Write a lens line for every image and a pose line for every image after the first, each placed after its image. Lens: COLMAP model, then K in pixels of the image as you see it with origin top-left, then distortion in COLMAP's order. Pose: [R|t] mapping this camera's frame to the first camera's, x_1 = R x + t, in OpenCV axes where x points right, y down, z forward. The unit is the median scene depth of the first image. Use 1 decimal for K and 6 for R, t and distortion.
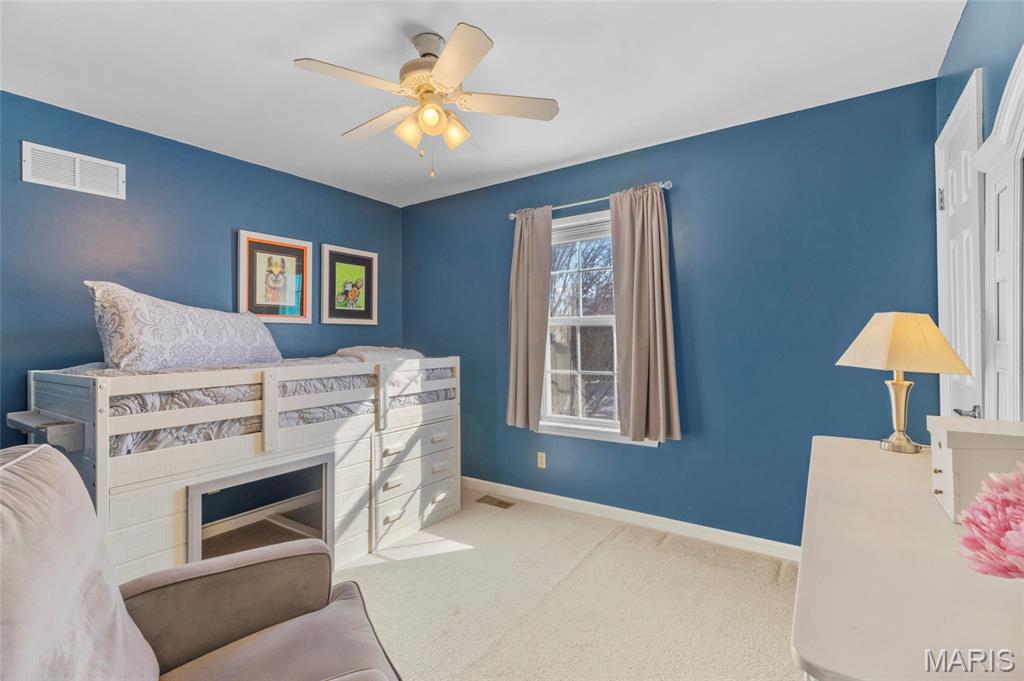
lens RADIAL K [[464.2, 0, 515.9], [0, 464.2, 337.3], [0, 0, 1]] dist [-0.001896, 0.000565]
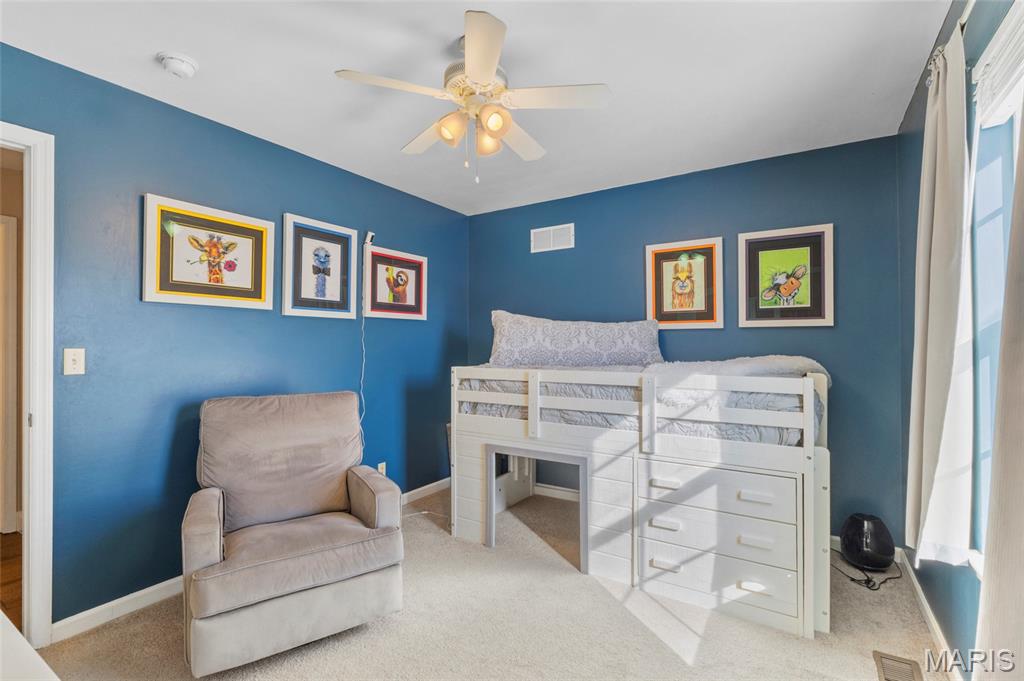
lens RADIAL K [[464.2, 0, 516.6], [0, 464.2, 340.3], [0, 0, 1]] dist [-0.001896, 0.000565]
pose [[0.033314, 0.001818, -0.999443, 0.548815], [0.003216, 0.999993, 0.001926, -0.011340], [0.999440, -0.003278, 0.033307, 0.720947]]
